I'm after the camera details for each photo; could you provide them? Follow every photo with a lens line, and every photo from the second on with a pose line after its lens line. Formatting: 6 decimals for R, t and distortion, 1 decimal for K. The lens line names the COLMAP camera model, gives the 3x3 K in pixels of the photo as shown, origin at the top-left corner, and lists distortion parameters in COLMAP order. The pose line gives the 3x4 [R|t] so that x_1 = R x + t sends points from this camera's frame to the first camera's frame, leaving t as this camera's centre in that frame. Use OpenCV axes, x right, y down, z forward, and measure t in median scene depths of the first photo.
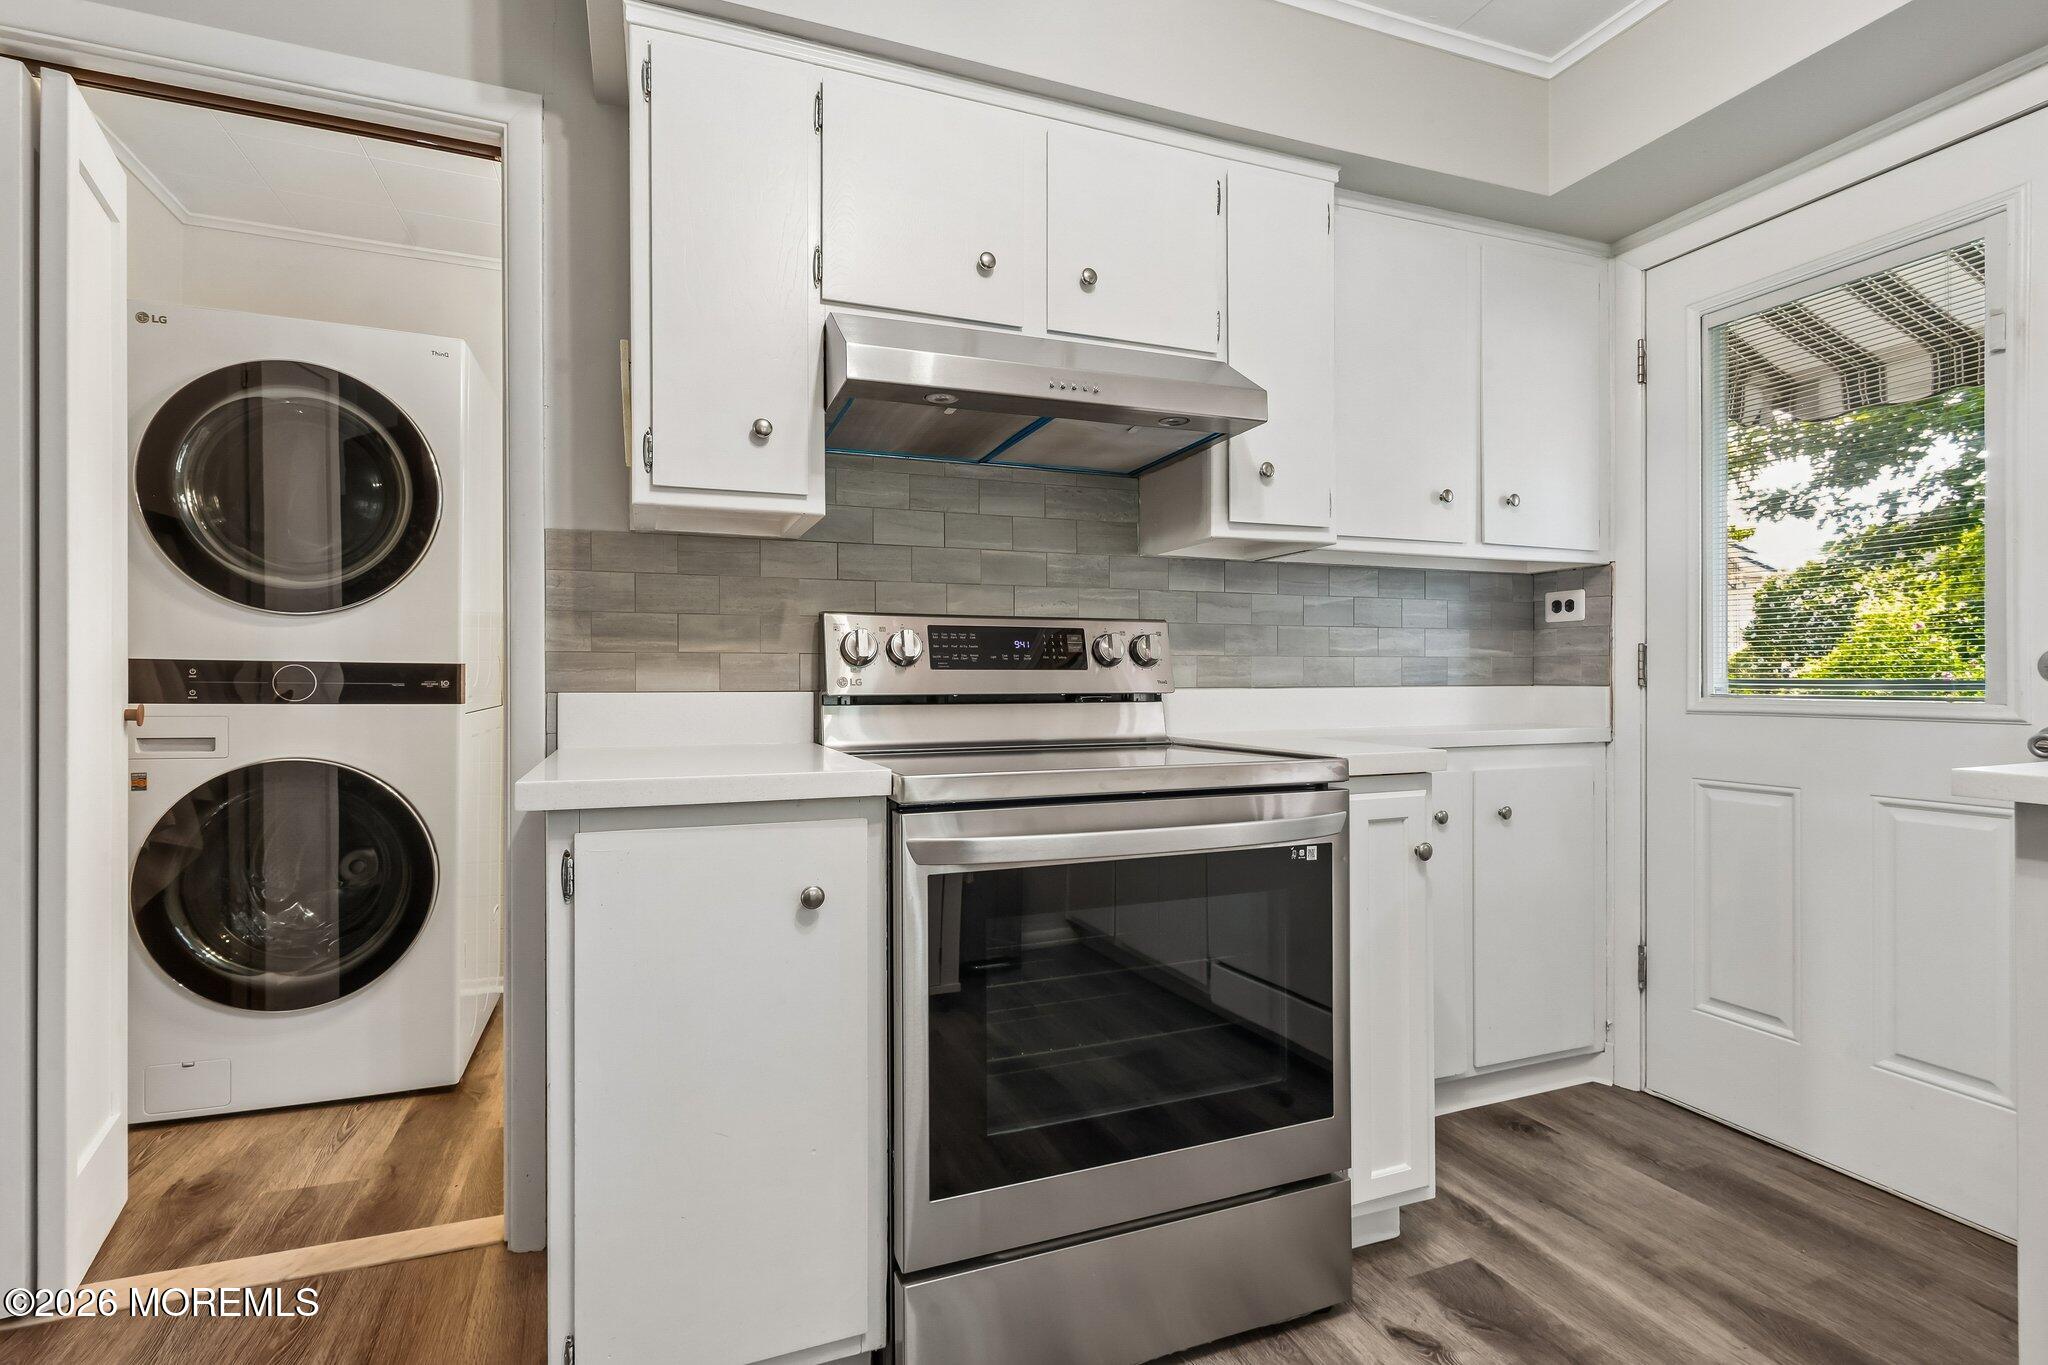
lens RADIAL K [[955.7, 0, 1024.0], [0, 955.7, 682.5], [0, 0, 1]] dist [0.000049, 0.001306]
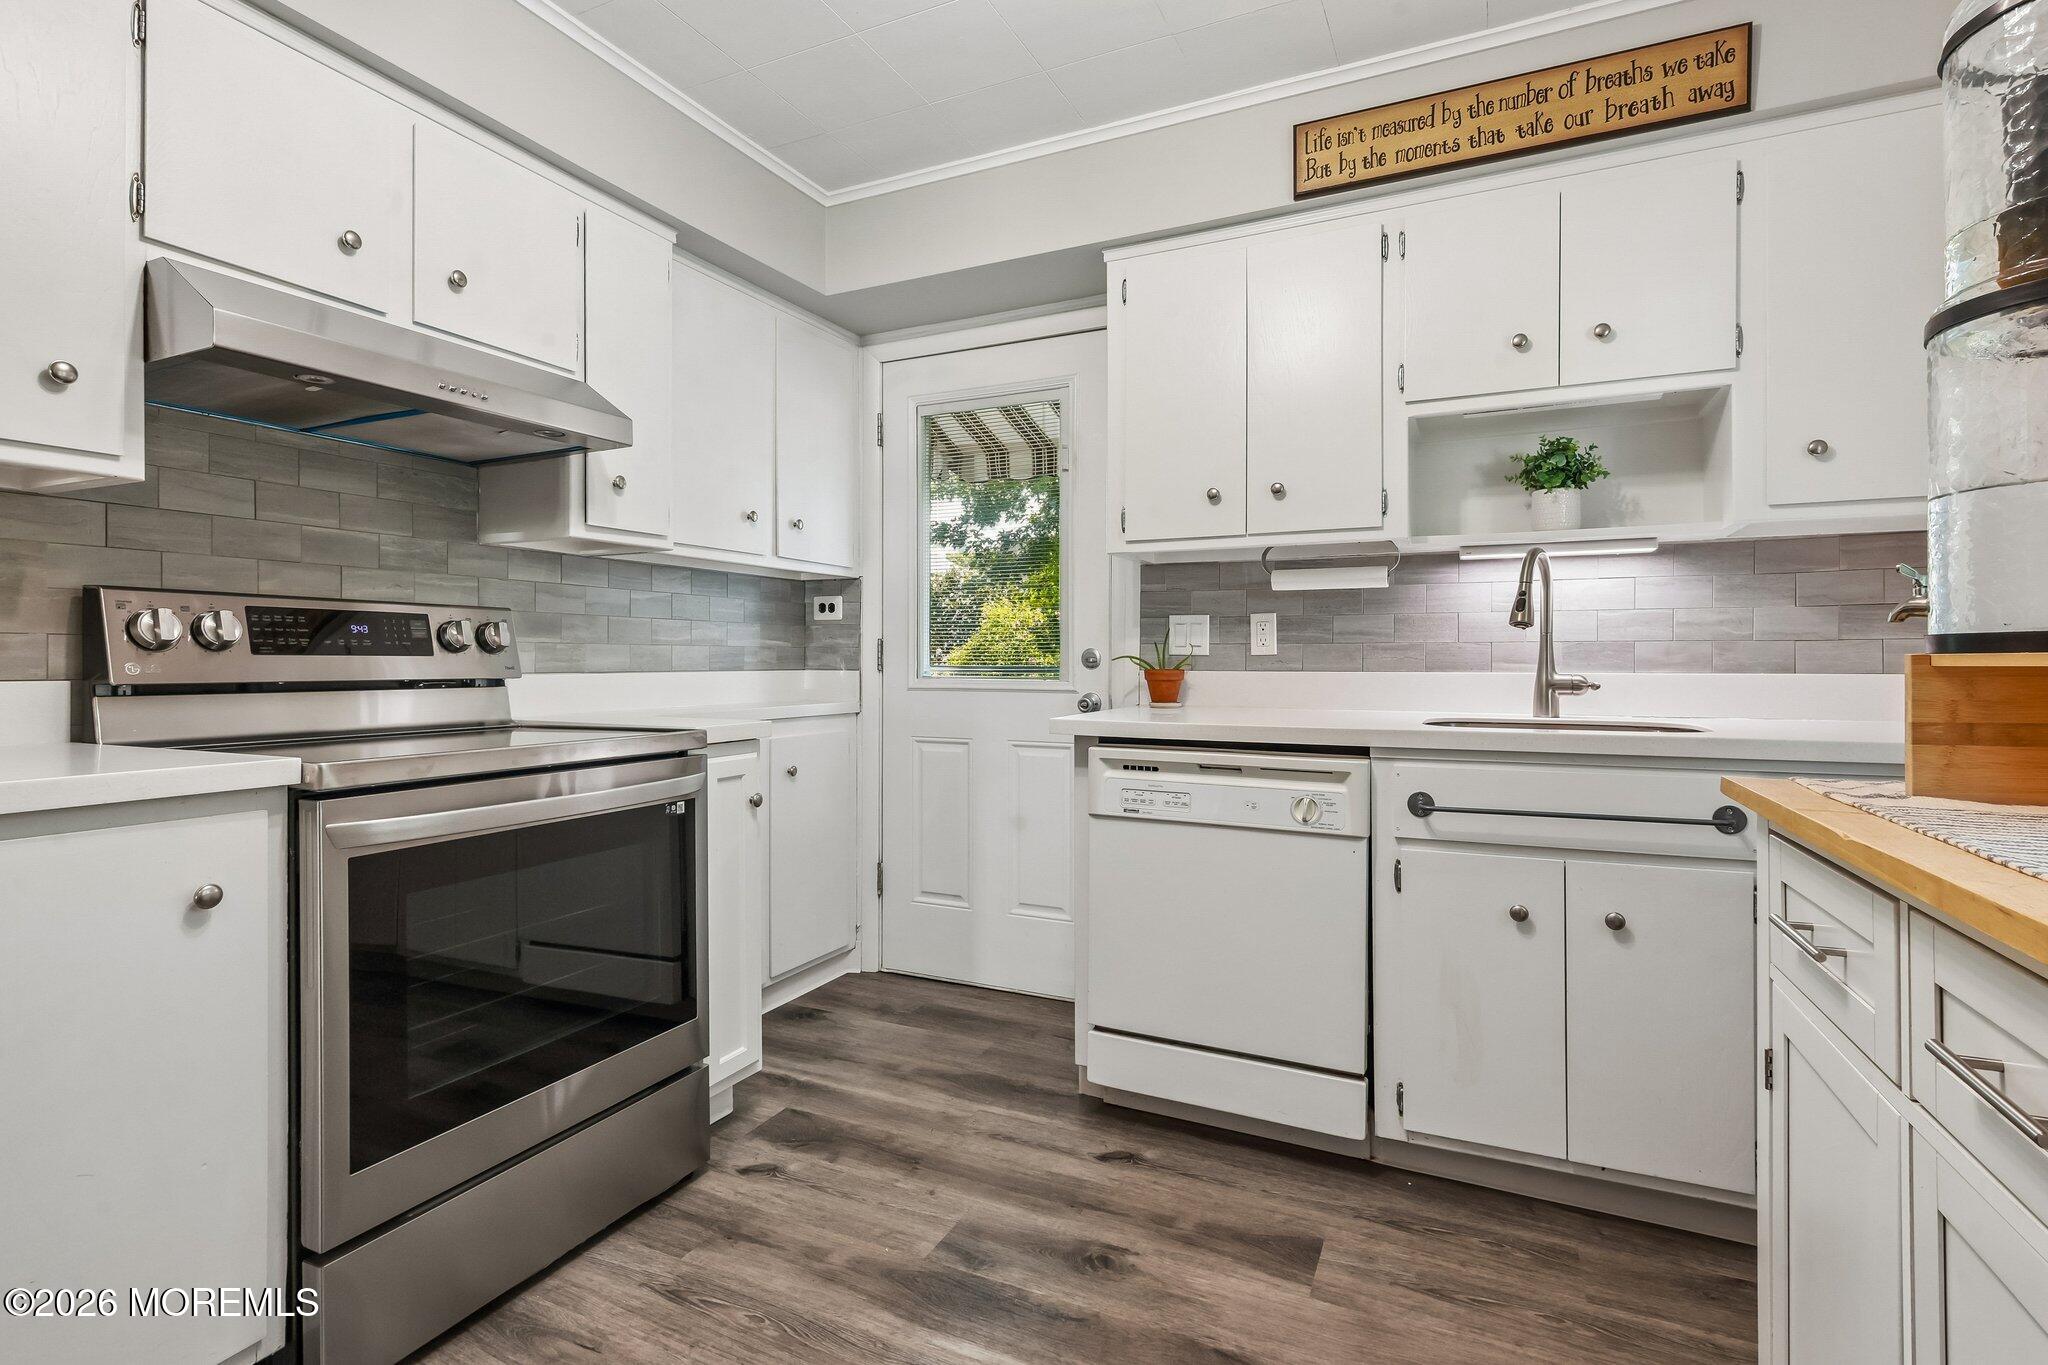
lens RADIAL K [[972.5, 0, 1017.1], [0, 972.5, 657.8], [0, 0, 1]] dist [0.000049, 0.000615]
pose [[0.729196, 0.006503, 0.684273, -0.188012], [-0.001674, 0.999969, -0.007719, -0.004609], [-0.684302, 0.004483, 0.729185, -0.165151]]
